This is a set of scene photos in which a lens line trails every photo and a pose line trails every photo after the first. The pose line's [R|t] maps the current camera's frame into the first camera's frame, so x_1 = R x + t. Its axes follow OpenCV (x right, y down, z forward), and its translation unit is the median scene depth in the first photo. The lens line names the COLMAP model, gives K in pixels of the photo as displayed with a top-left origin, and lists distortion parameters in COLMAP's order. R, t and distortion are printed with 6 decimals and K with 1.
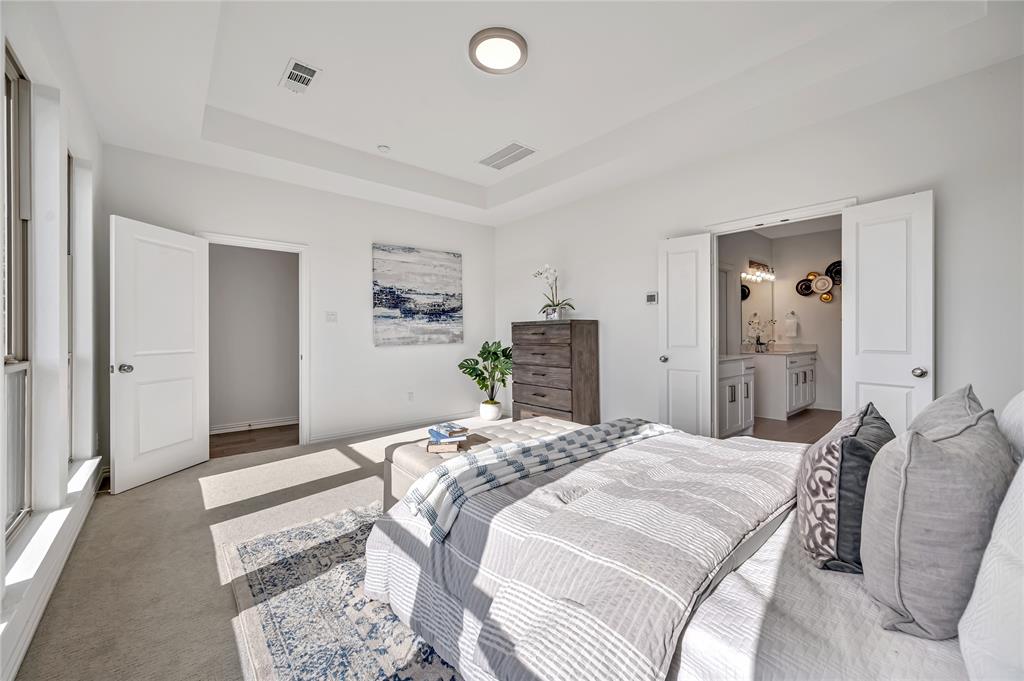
lens RADIAL K [[400.6, 0, 516.0], [0, 400.6, 332.1], [0, 0, 1]] dist [0.000451, -0.000148]
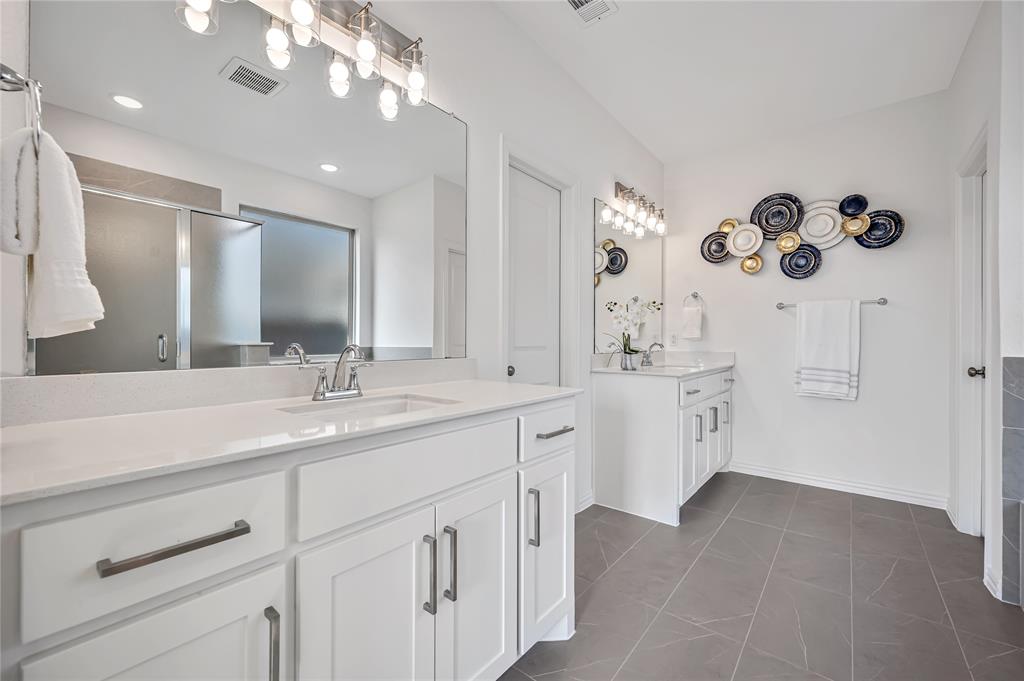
lens RADIAL K [[400.6, 0, 514.5], [0, 400.6, 340.9], [0, 0, 1]] dist [0.000451, -0.000148]
pose [[0.985257, 0.006069, 0.170976, 0.363880], [-0.007428, 0.999946, 0.007306, 0.013100], [-0.170922, -0.008468, 0.985248, 0.515728]]
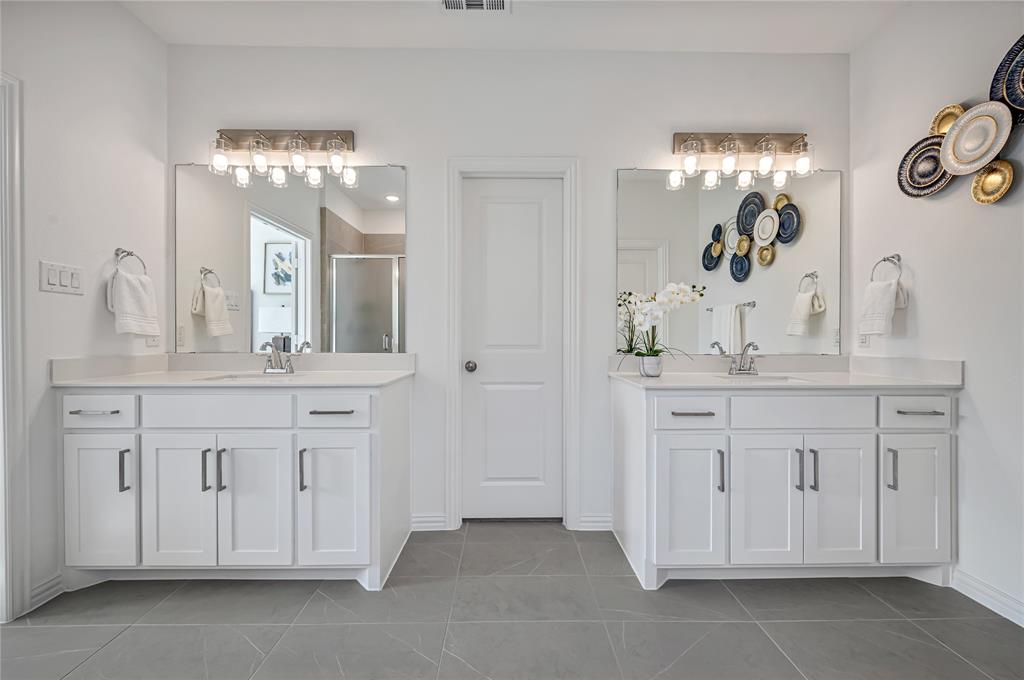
lens RADIAL K [[400.6, 0, 518.5], [0, 400.6, 338.1], [0, 0, 1]] dist [0.000451, -0.000148]
pose [[0.781430, 0.003980, -0.623980, 0.682308], [0.002261, 0.999955, 0.009209, 0.011224], [0.623989, -0.008607, 0.781386, 0.587440]]
